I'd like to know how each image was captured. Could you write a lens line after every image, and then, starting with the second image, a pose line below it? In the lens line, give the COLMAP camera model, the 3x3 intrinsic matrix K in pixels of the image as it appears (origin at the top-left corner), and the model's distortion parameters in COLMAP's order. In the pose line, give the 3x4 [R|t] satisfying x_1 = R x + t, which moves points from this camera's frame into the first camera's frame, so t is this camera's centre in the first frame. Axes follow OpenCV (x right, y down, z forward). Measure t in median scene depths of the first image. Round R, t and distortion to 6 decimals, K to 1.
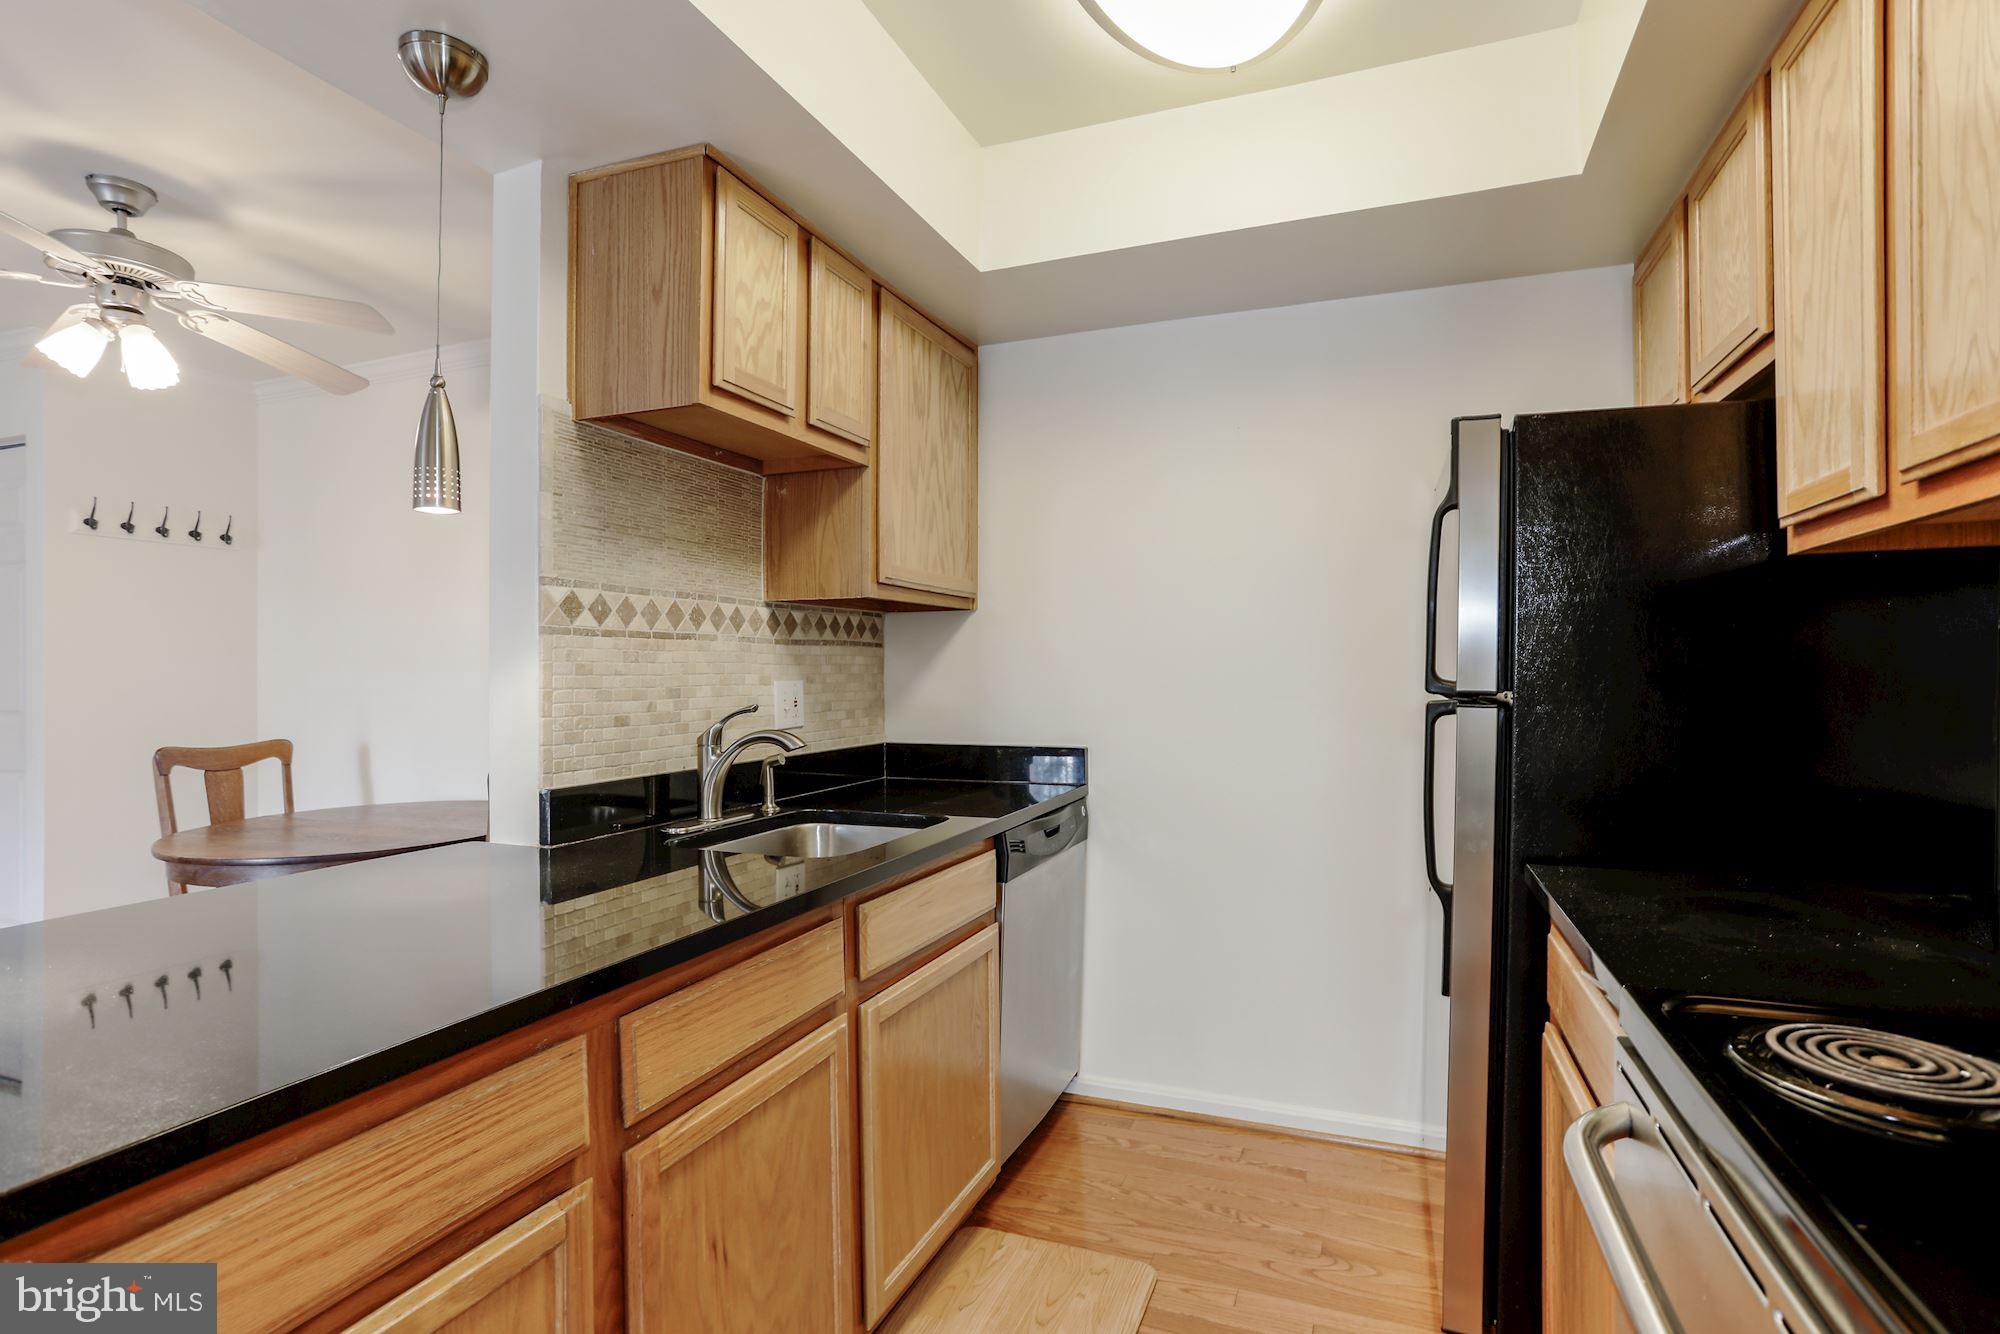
lens RADIAL K [[968.8, 0, 1015.9], [0, 968.8, 674.5], [0, 0, 1]] dist [-0.029189, 0.012549]
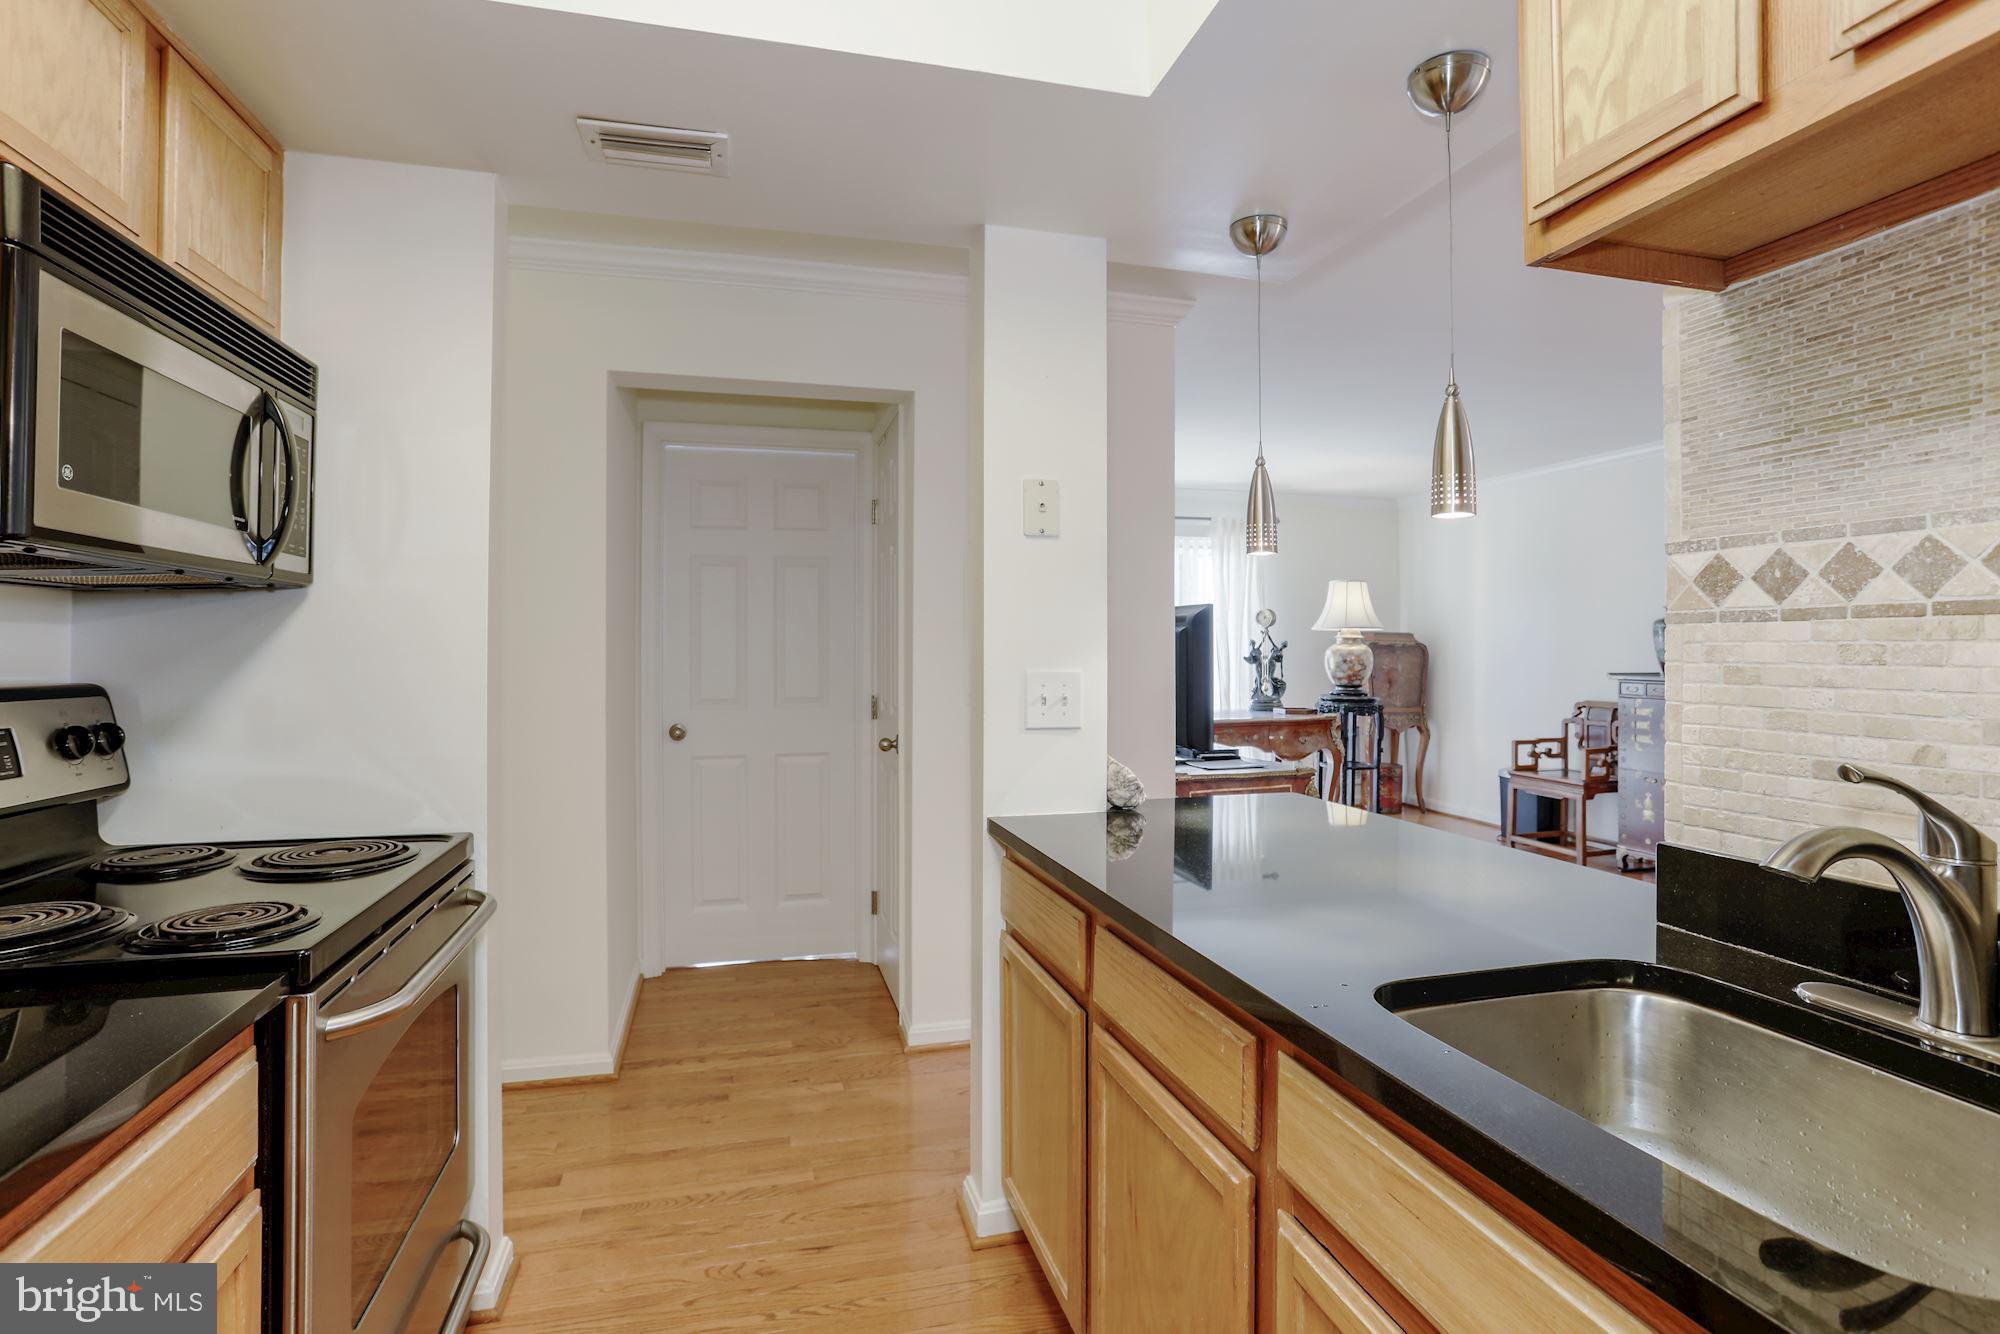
lens RADIAL K [[996.8, 0, 981.0], [0, 996.8, 639.5], [0, 0, 1]] dist [-0.037400, 0.020494]
pose [[-0.822527, -0.003276, -0.568717, 0.318208], [0.000154, 0.999982, -0.005983, -0.024371], [0.568726, -0.005008, -0.822512, 1.213036]]
